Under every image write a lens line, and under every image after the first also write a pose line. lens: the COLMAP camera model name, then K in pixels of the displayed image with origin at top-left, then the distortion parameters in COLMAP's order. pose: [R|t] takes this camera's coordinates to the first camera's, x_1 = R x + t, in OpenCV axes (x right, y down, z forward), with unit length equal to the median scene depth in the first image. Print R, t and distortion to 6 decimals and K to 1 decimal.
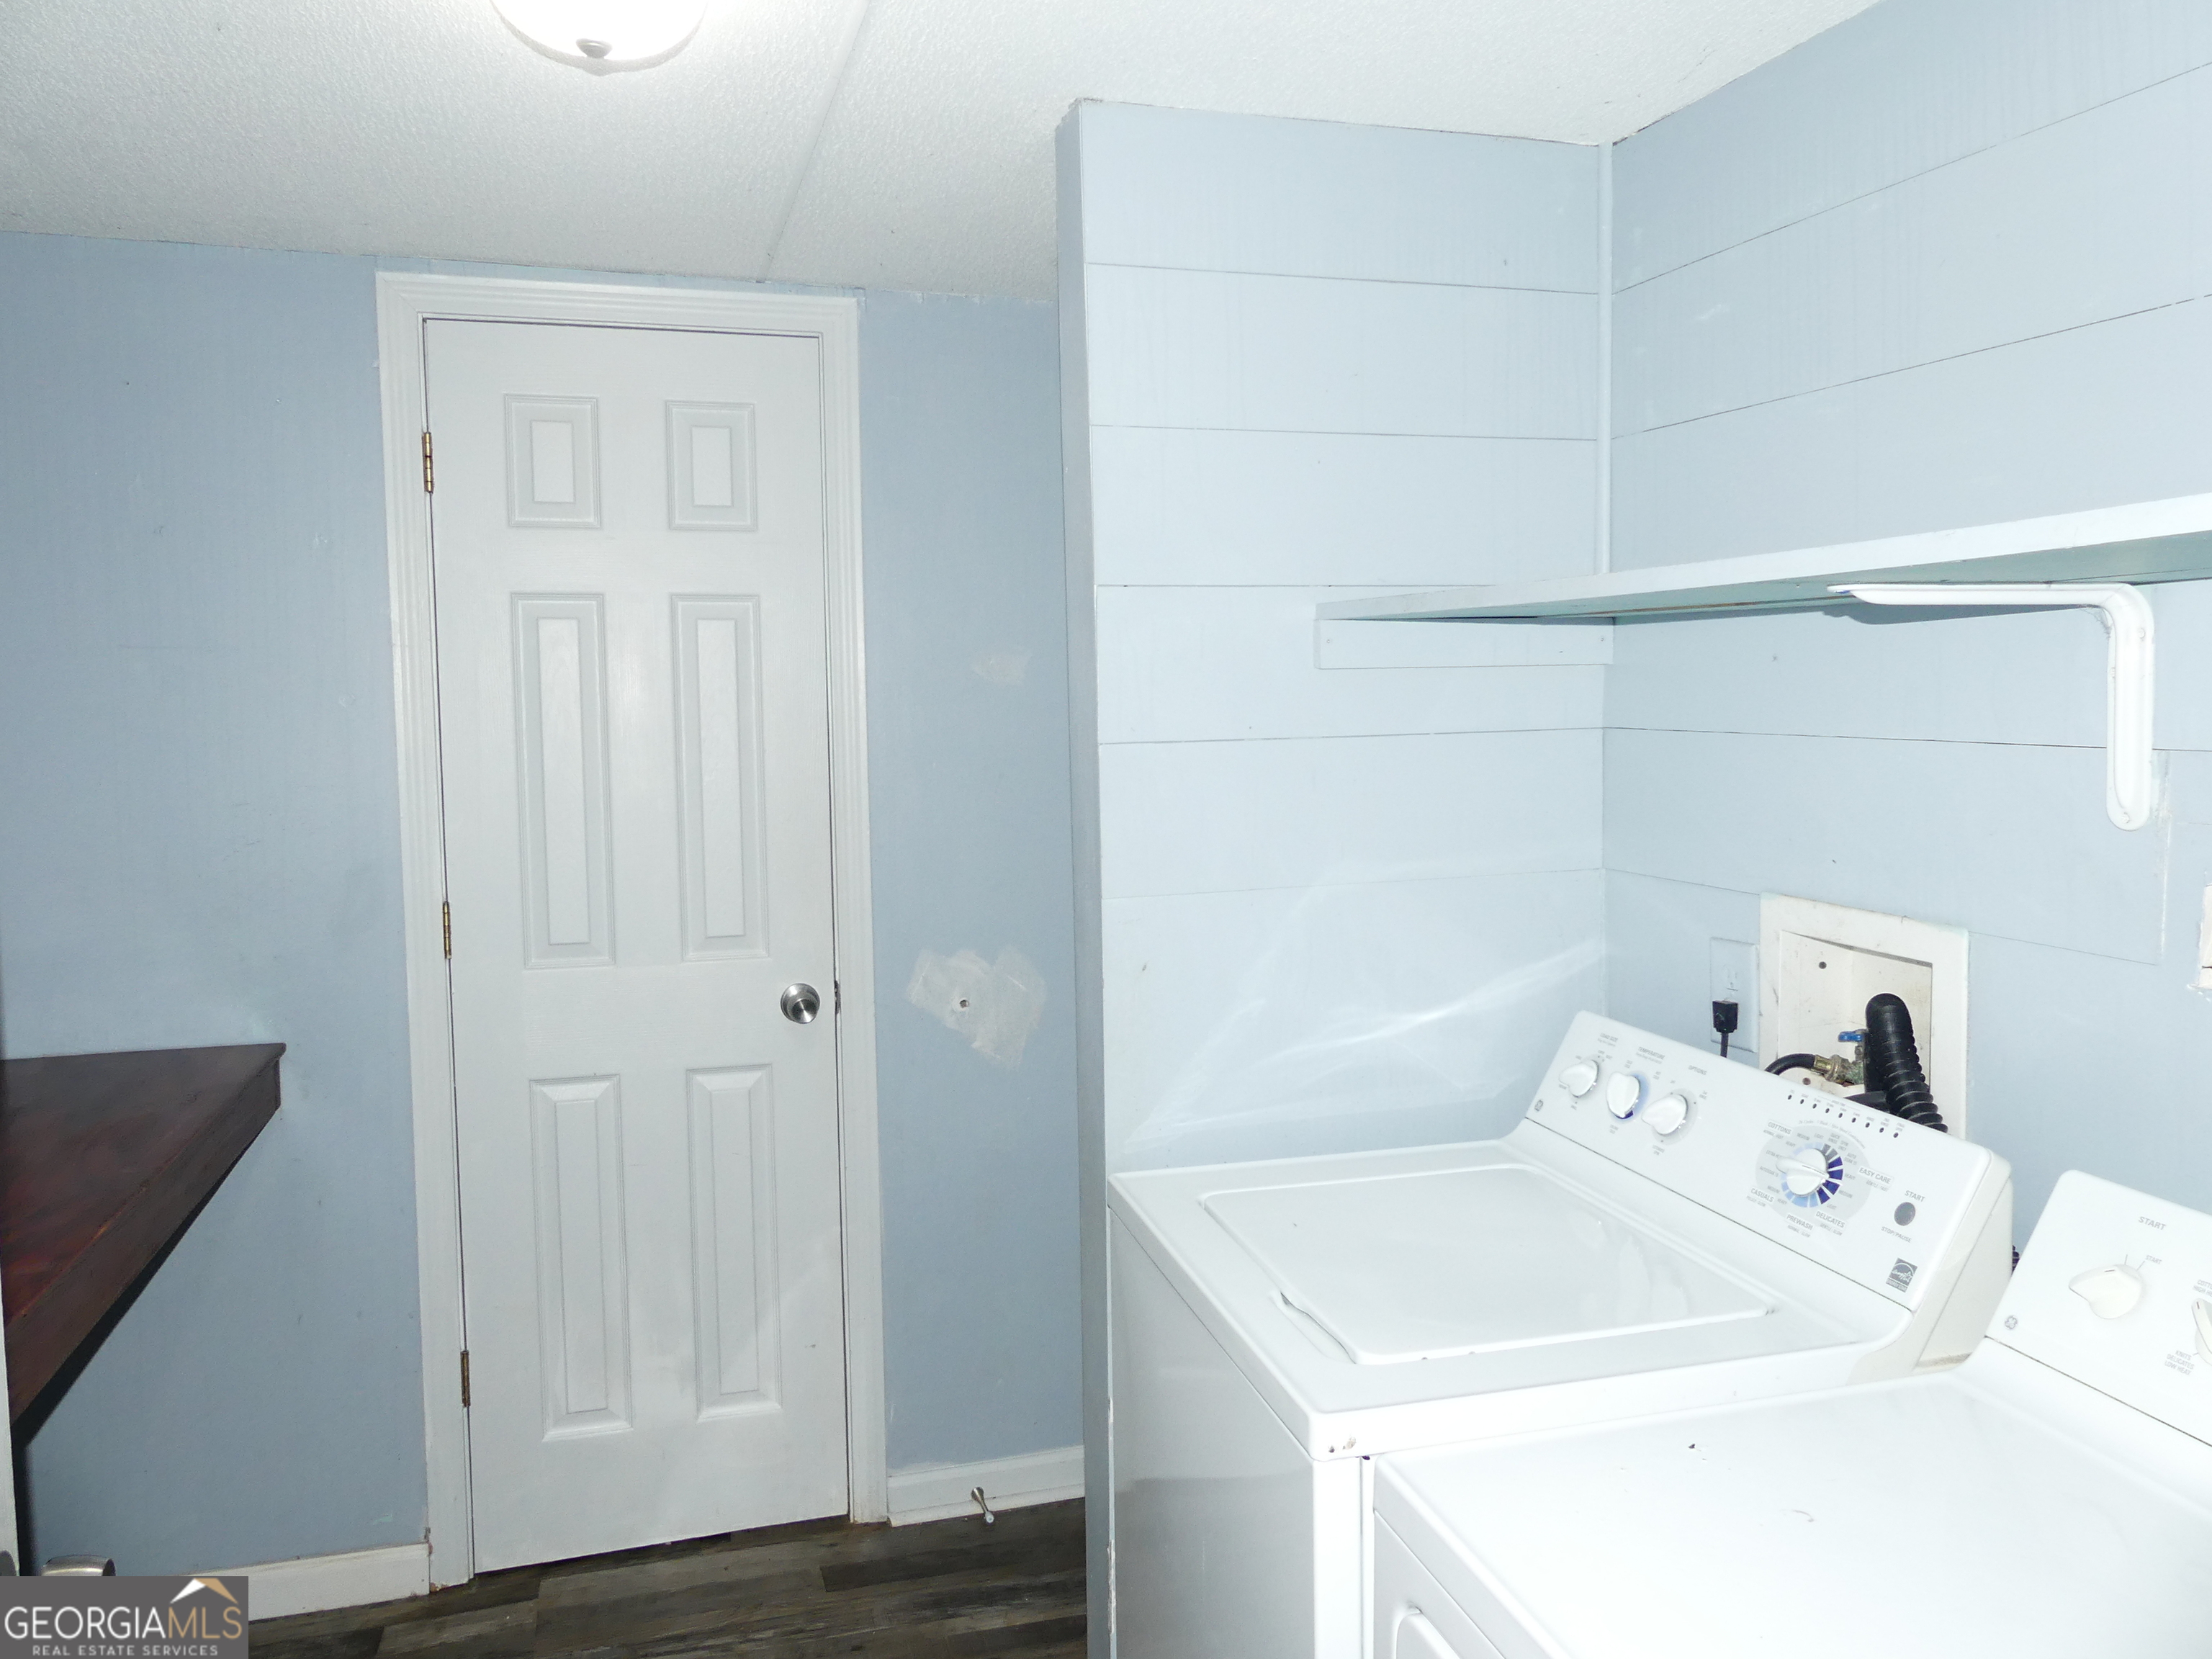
lens RADIAL K [[1661.1, 0, 1110.0], [0, 1661.1, 820.9], [0, 0, 1]] dist [-0.040343, 0.037837]
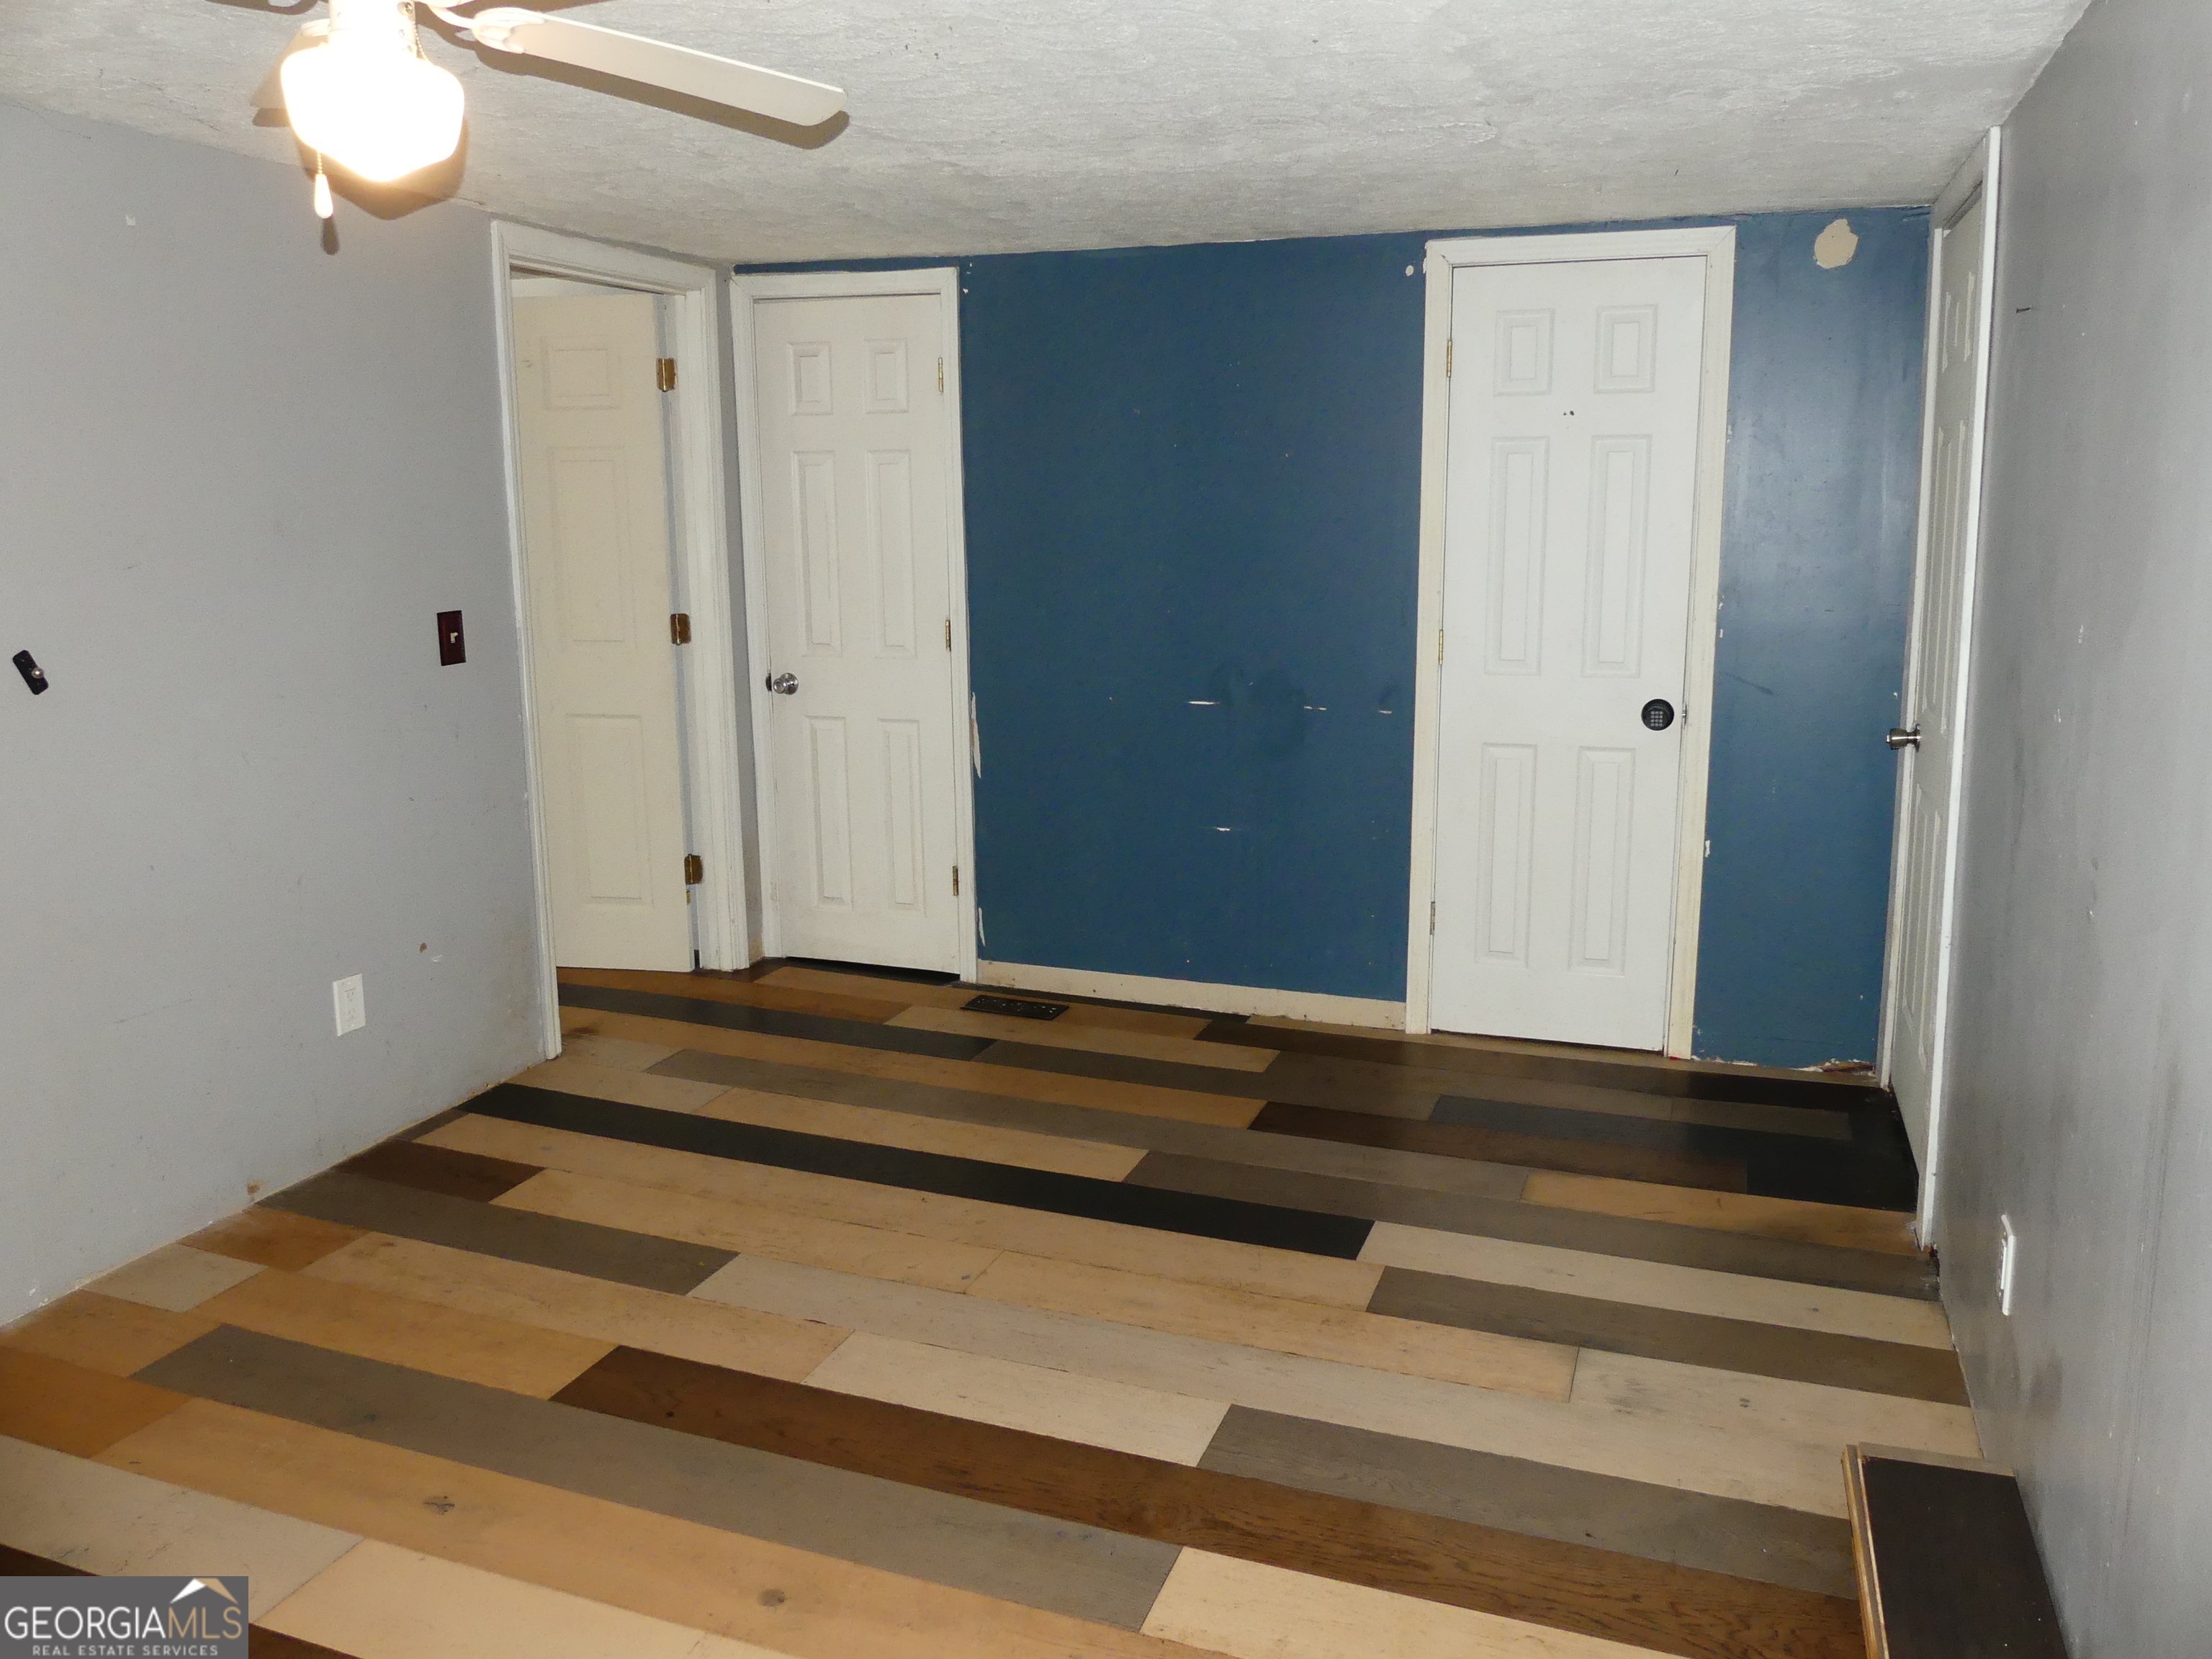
lens RADIAL K [[1661.1, 0, 1107.8], [0, 1661.1, 820.7], [0, 0, 1]] dist [-0.040343, 0.037837]
pose [[0.815014, 0.103385, -0.570144, 0.278267], [-0.049396, 0.992769, 0.109409, 0.072501], [0.577332, -0.061007, 0.814227, -0.528891]]
